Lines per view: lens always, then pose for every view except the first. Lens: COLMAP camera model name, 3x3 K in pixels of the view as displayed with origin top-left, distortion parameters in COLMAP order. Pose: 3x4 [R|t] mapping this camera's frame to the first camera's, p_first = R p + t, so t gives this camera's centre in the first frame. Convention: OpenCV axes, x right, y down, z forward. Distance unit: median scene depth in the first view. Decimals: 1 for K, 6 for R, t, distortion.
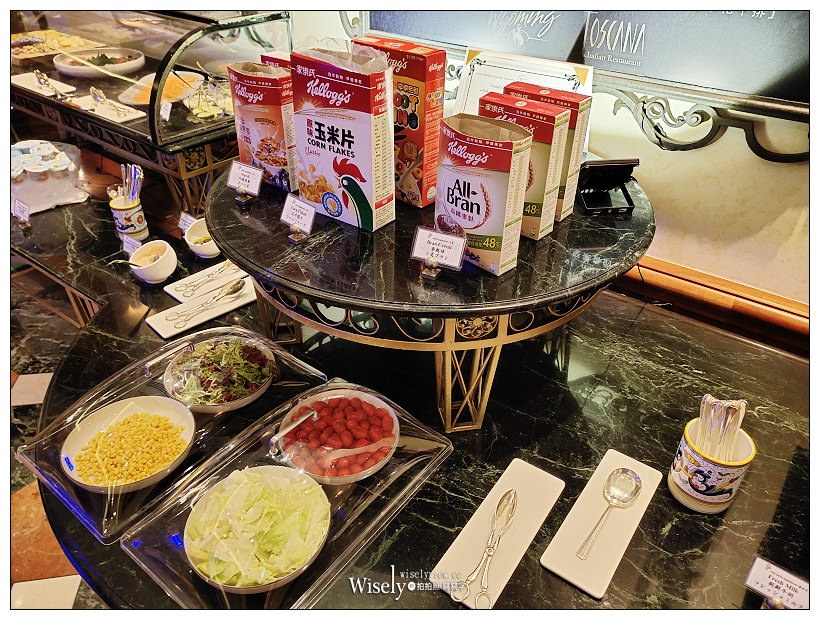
lens RADIAL K [[617.9, 0, 410.7], [0, 617.9, 309.0], [0, 0, 1]] dist [0.041167, 0.001597]
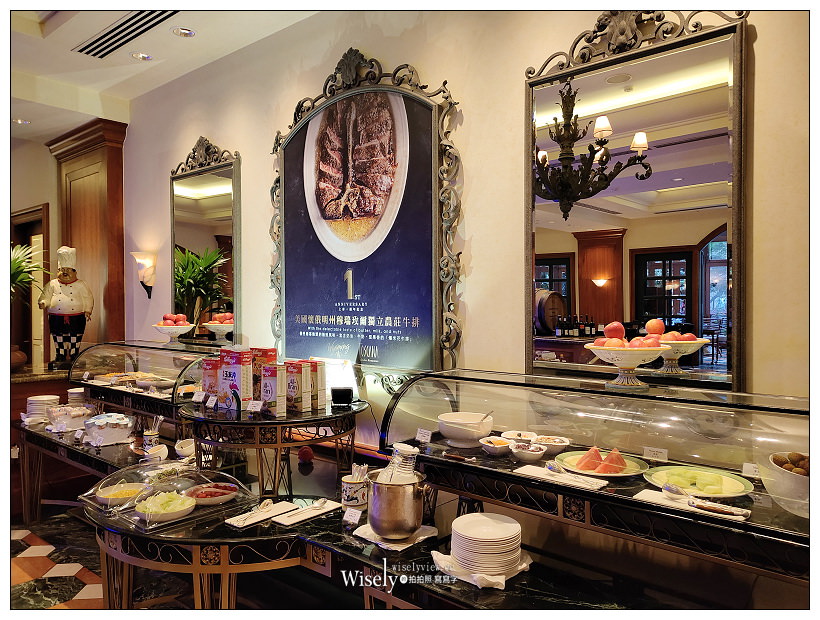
lens RADIAL K [[617.9, 0, 409.5], [0, 617.9, 308.8], [0, 0, 1]] dist [0.041167, 0.001597]
pose [[0.997192, -0.016750, -0.072985, 0.828154], [-0.026642, 0.831526, -0.554847, 0.928389], [0.069983, 0.555234, 0.828745, -1.303156]]
